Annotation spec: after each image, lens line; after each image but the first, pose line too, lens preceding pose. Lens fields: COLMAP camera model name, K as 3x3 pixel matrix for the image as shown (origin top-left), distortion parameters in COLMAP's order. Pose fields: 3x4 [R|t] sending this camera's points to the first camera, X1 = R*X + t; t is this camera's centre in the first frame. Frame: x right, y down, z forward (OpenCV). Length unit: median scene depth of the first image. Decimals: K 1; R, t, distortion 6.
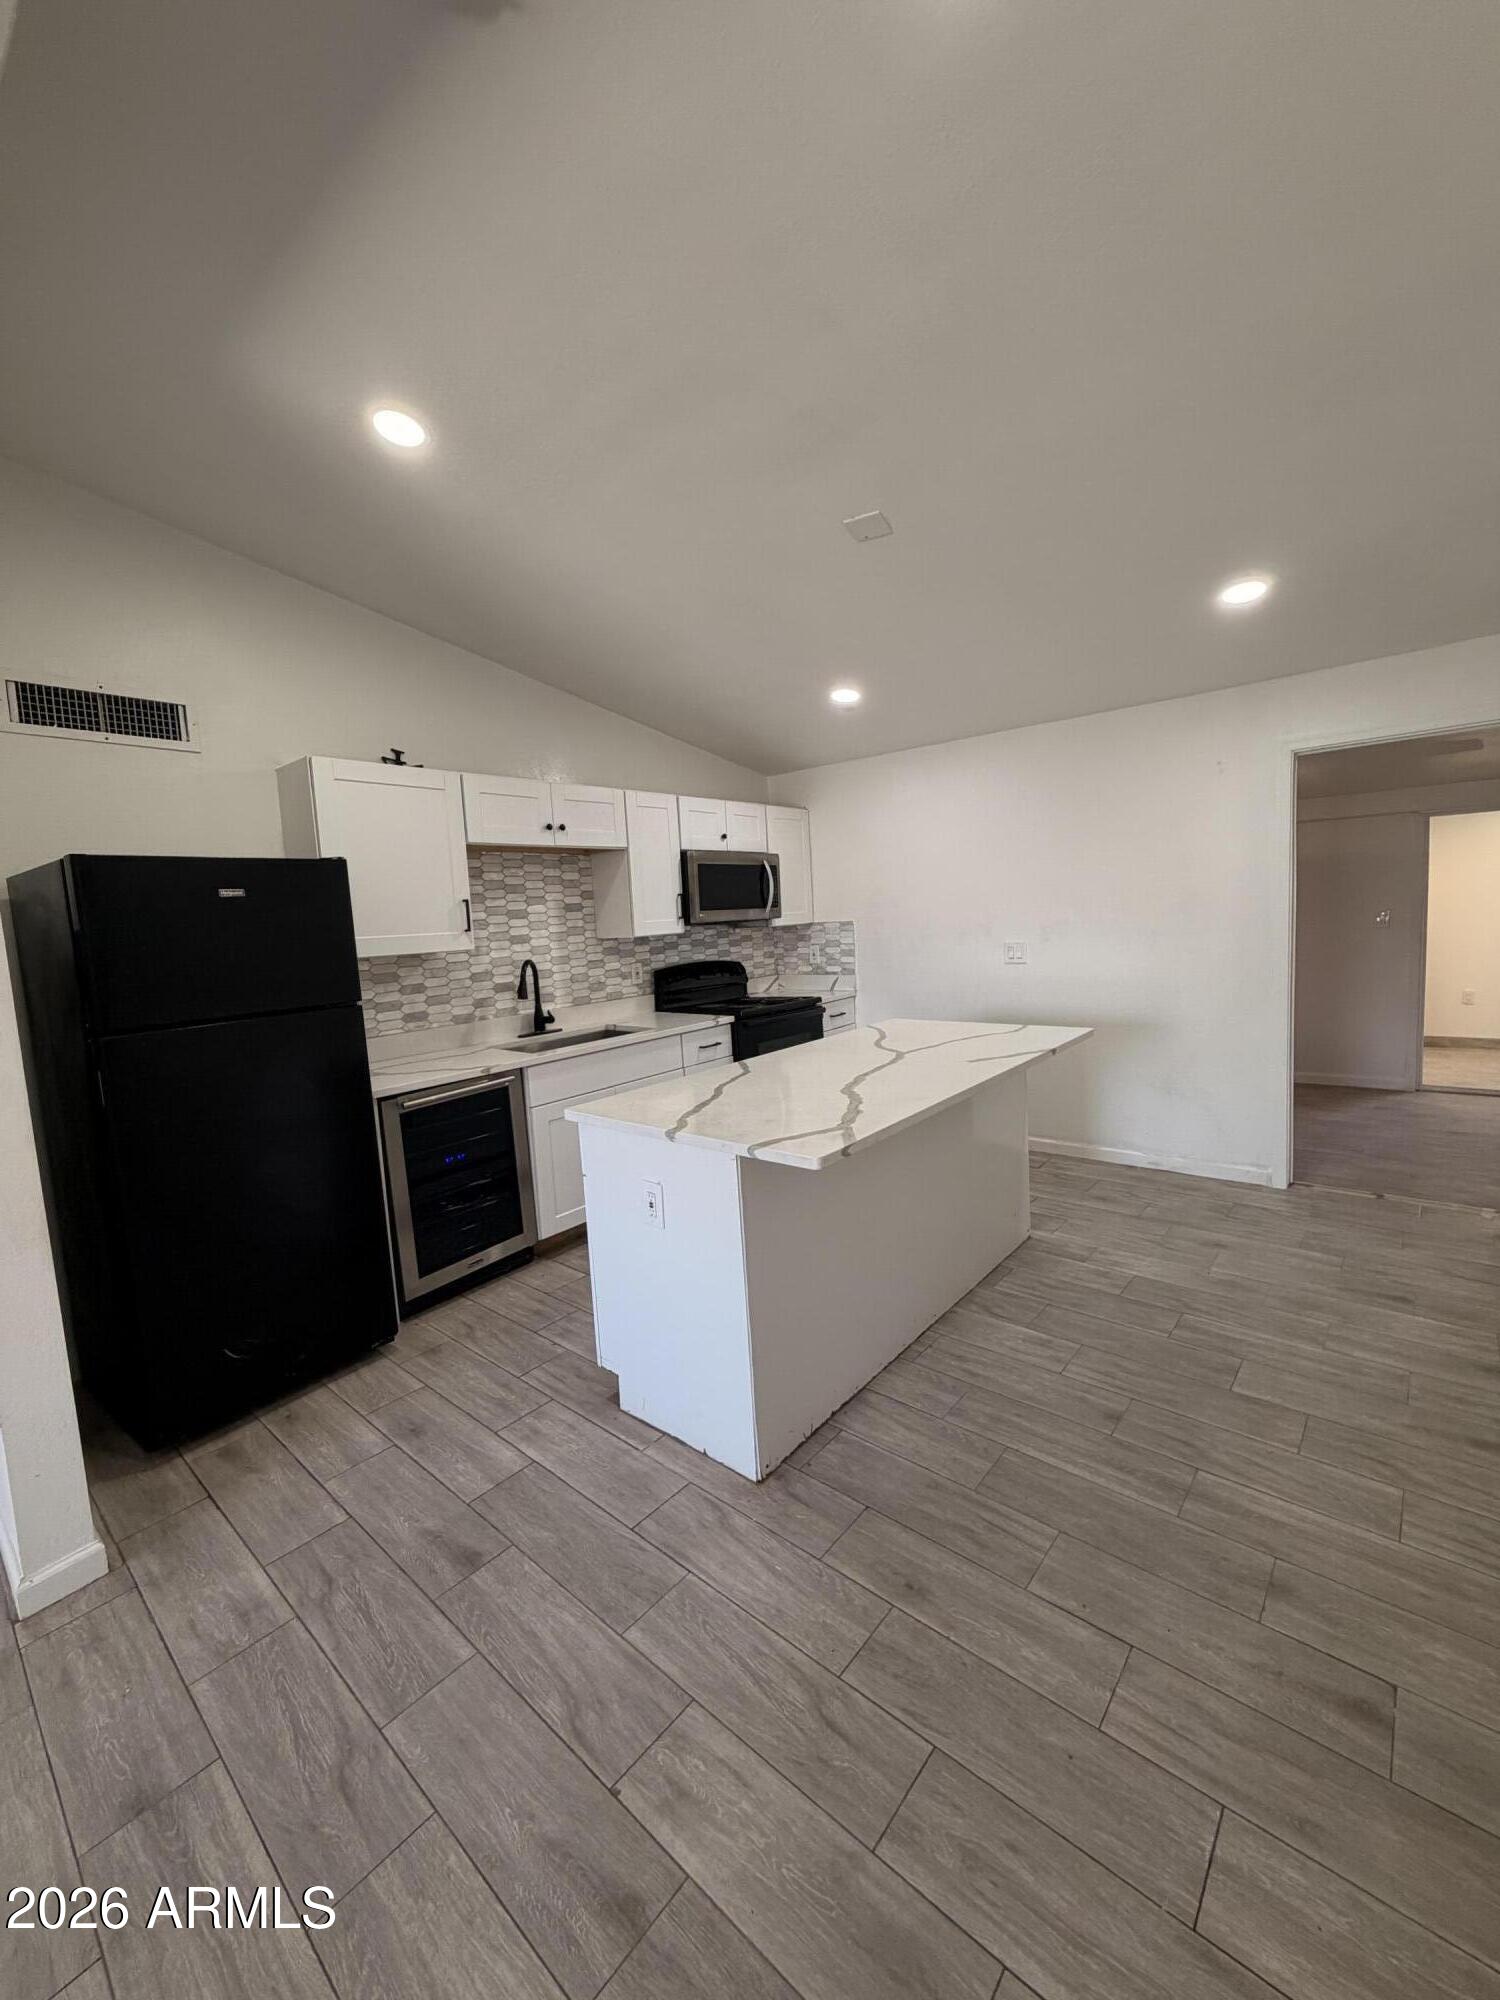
lens RADIAL K [[797.0, 0, 750.0], [0, 797.0, 1000.0], [0, 0, 1]] dist [-0.000178, 0.000192]
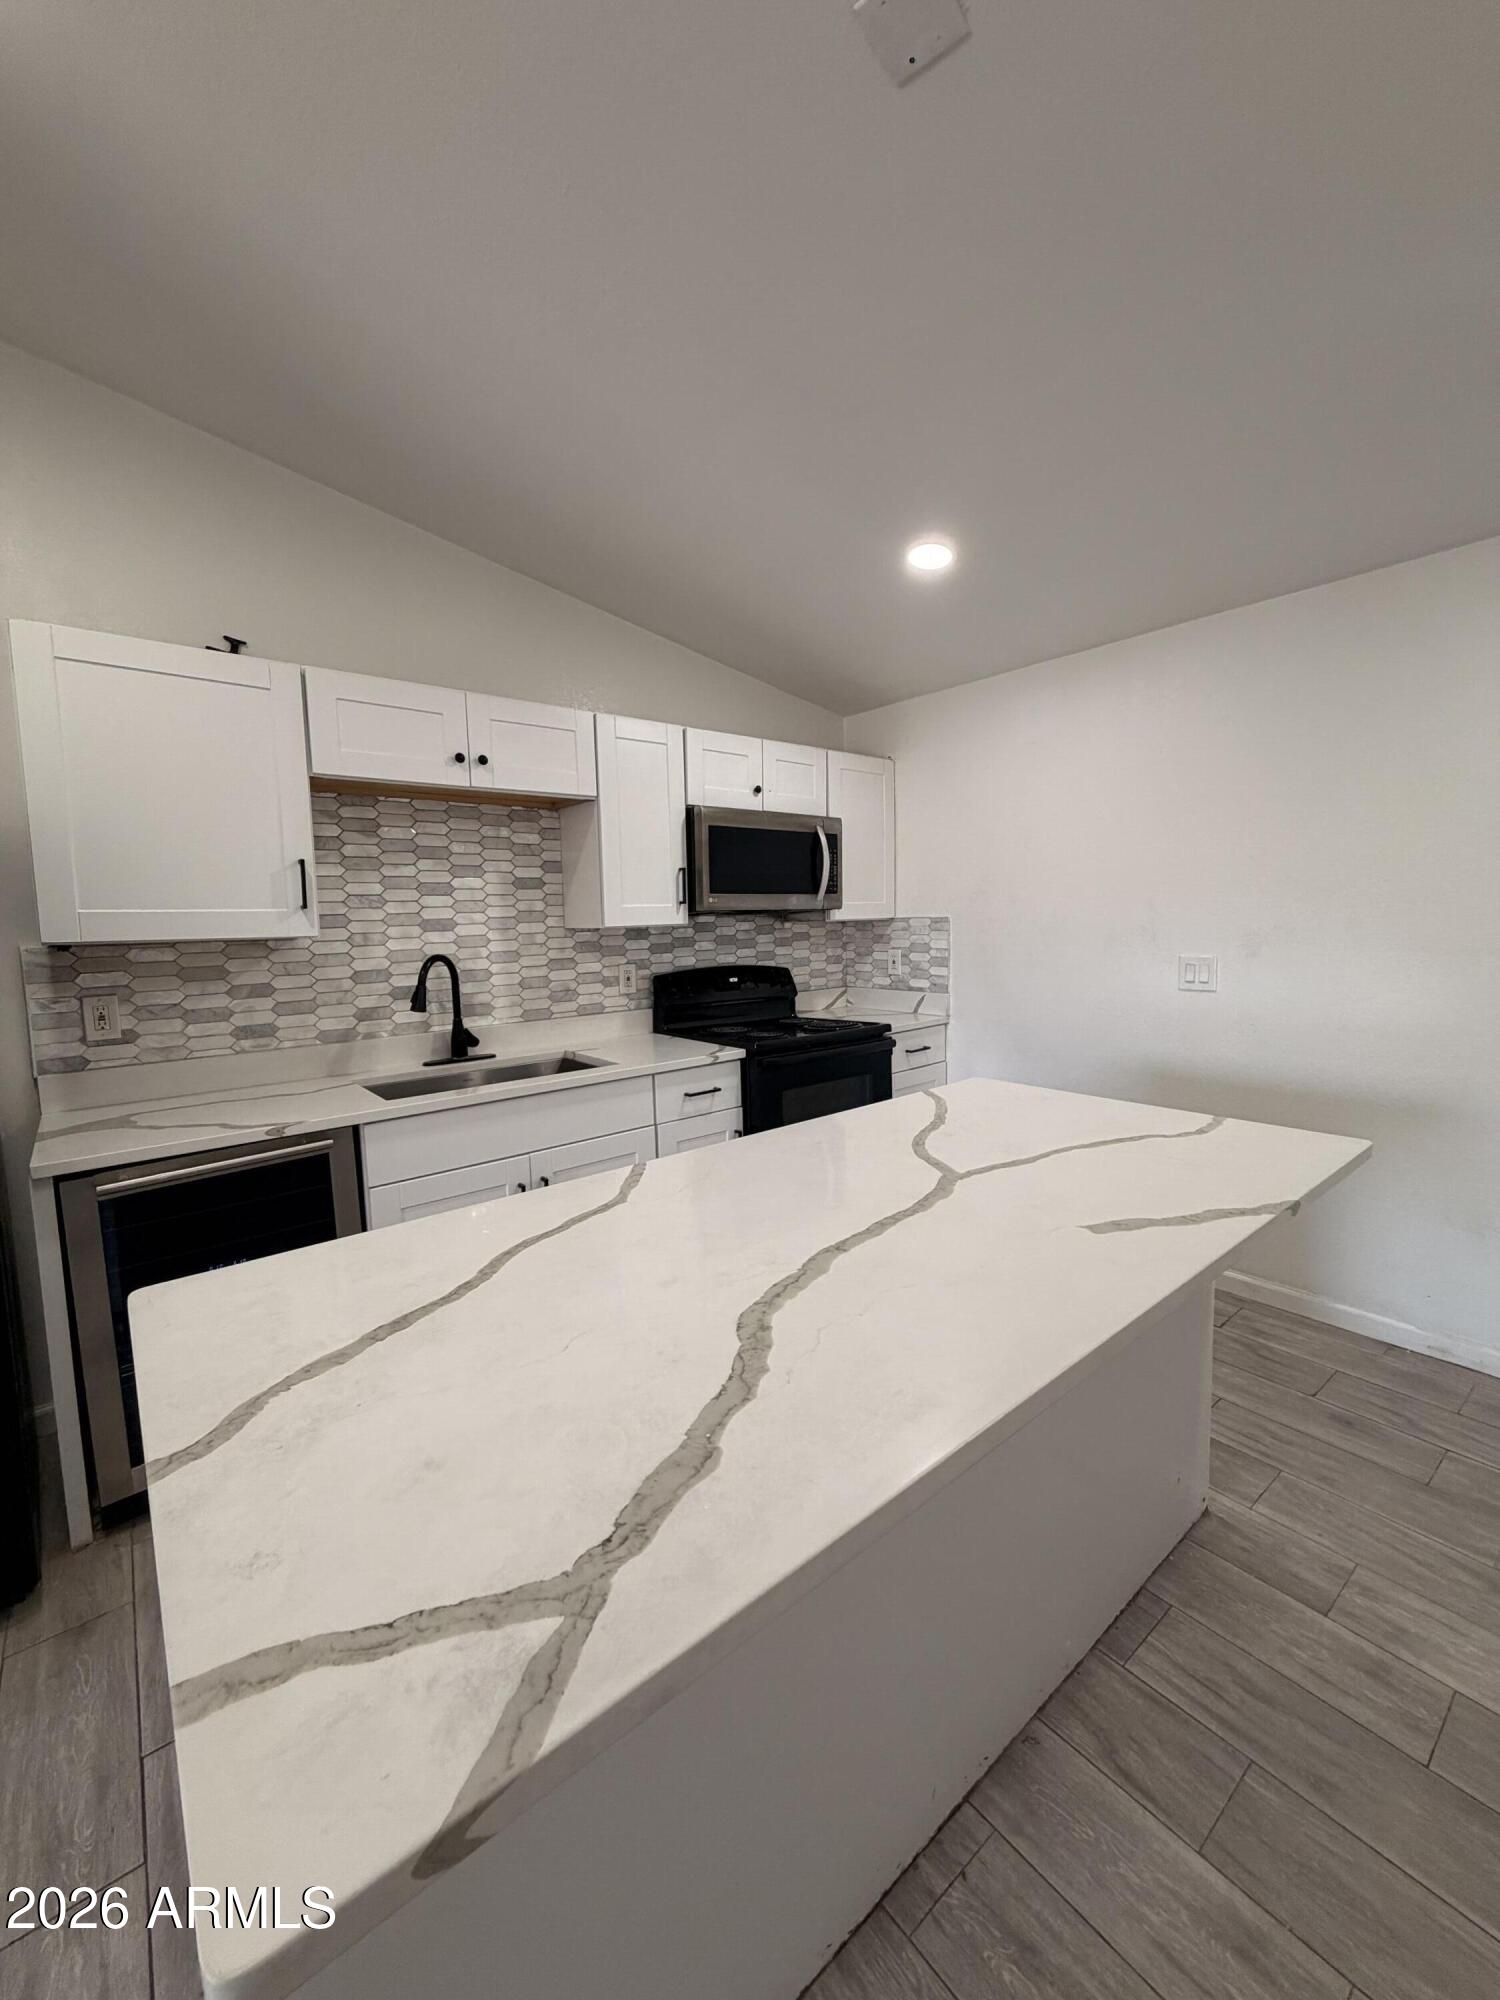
lens RADIAL K [[797.2, 0, 750.0], [0, 797.2, 1000.0], [0, 0, 1]] dist [-0.001103, 0.000040]
pose [[0.983670, 0.049591, -0.173015, 0.100210], [-0.049172, 0.998768, 0.006711, -0.026700], [0.173134, 0.001907, 0.984896, 0.336225]]
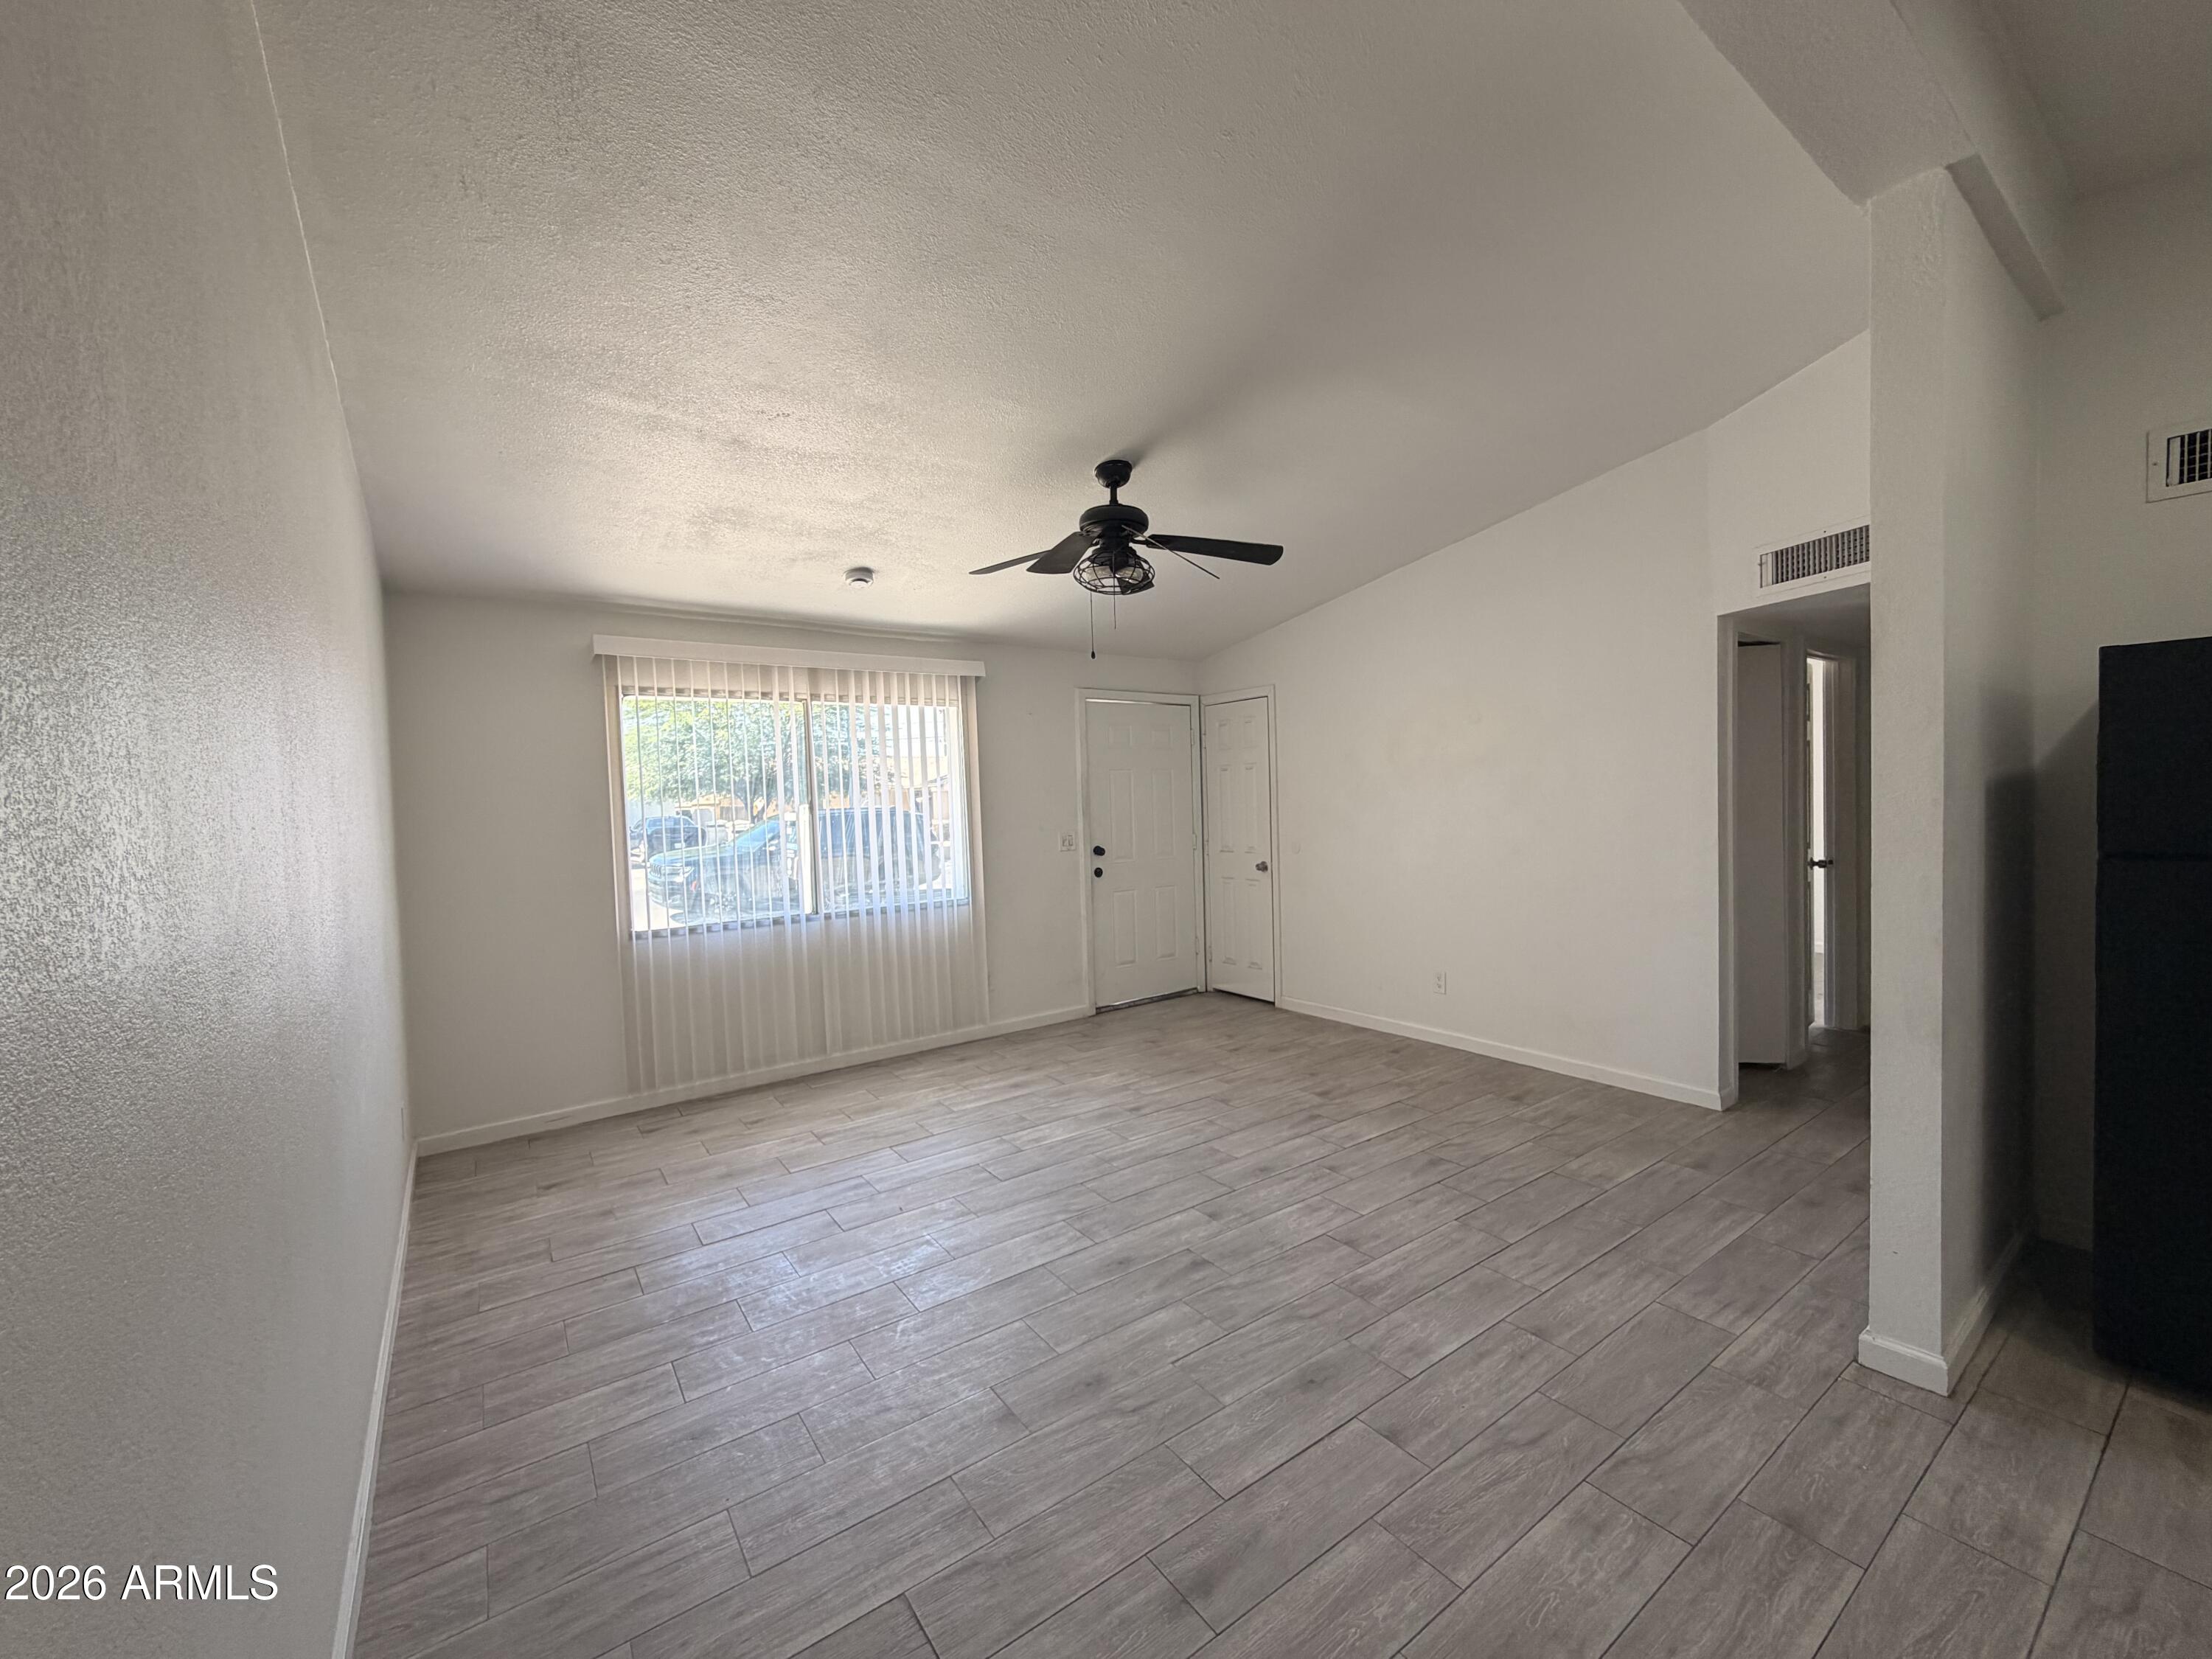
lens RADIAL K [[881.7, 0, 1100.6], [0, 881.7, 831.6], [0, 0, 1]] dist [-0.001103, 0.000040]
pose [[-0.239380, 0.101058, -0.965652, 0.179664], [-0.061477, 0.990995, 0.118950, -0.013109], [0.968978, 0.087840, -0.231011, 0.081531]]
